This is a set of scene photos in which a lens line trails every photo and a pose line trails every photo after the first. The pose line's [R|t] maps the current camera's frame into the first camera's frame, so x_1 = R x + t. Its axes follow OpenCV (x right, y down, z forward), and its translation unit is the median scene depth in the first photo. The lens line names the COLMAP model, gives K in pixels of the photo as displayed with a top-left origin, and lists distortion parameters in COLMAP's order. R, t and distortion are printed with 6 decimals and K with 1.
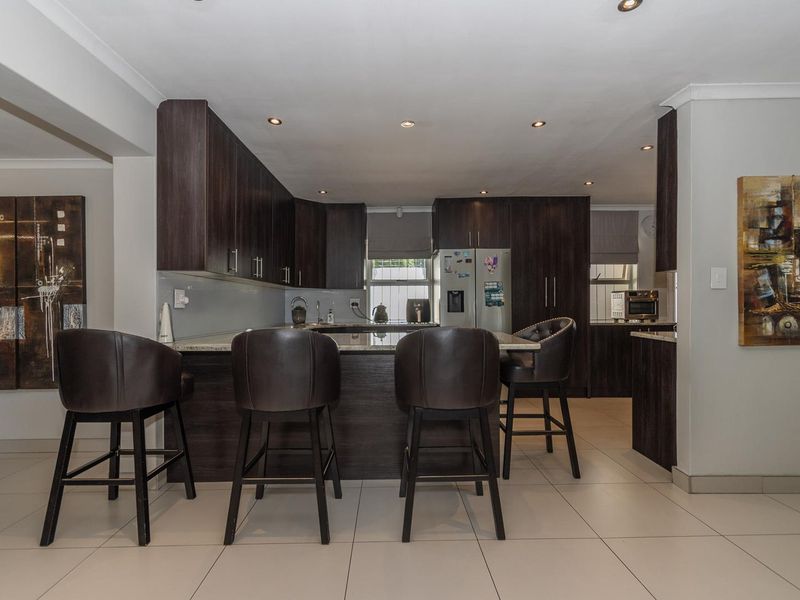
lens RADIAL K [[416.2, 0, 399.9], [0, 416.2, 303.9], [0, 0, 1]] dist [-0.000734, 0.000304]
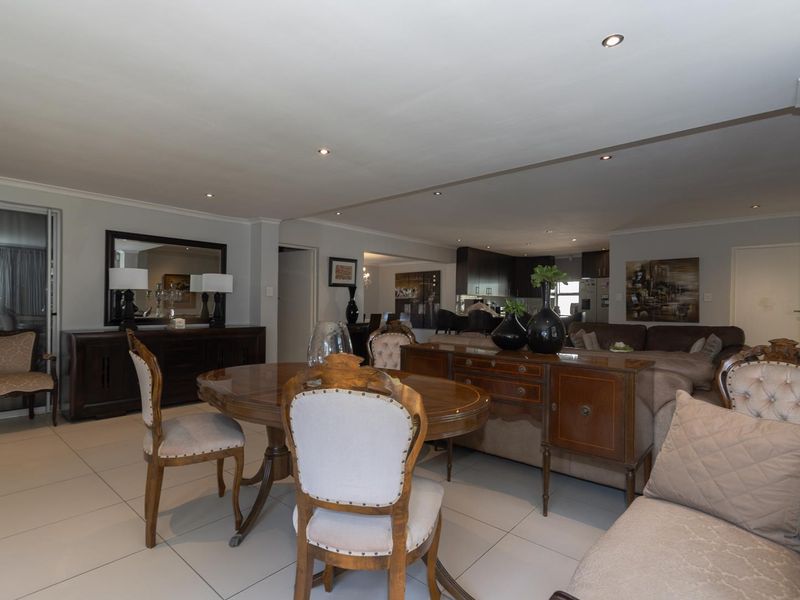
lens RADIAL K [[416.2, 0, 398.5], [0, 416.2, 303.4], [0, 0, 1]] dist [-0.000734, 0.000304]
pose [[0.740560, 0.010219, -0.671912, 1.196738], [-0.011809, 0.999928, 0.002192, -0.006071], [0.671886, 0.006312, 0.740628, -1.634918]]
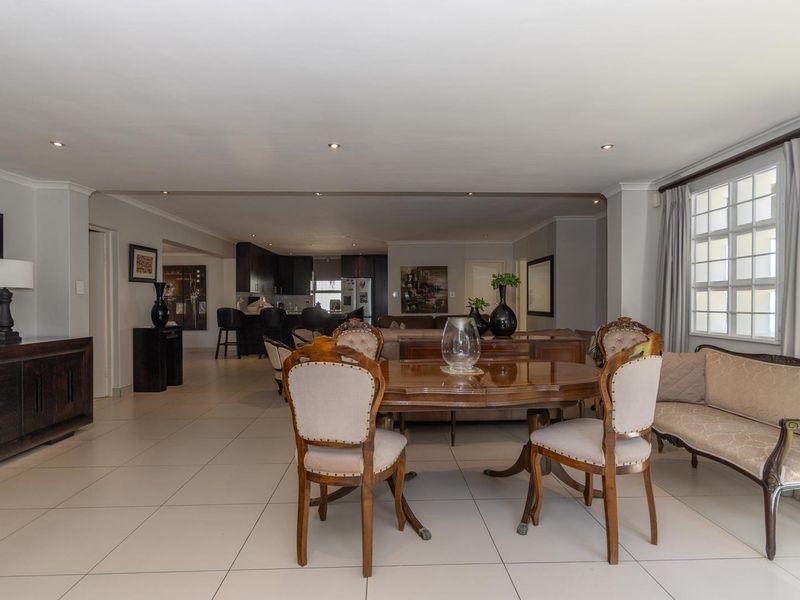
lens RADIAL K [[416.2, 0, 396.6], [0, 416.2, 303.9], [0, 0, 1]] dist [-0.000734, 0.000304]
pose [[0.999959, -0.000589, 0.009035, 0.567291], [0.000524, 0.999973, 0.007272, -0.006662], [-0.009039, -0.007267, 0.999933, -1.967608]]
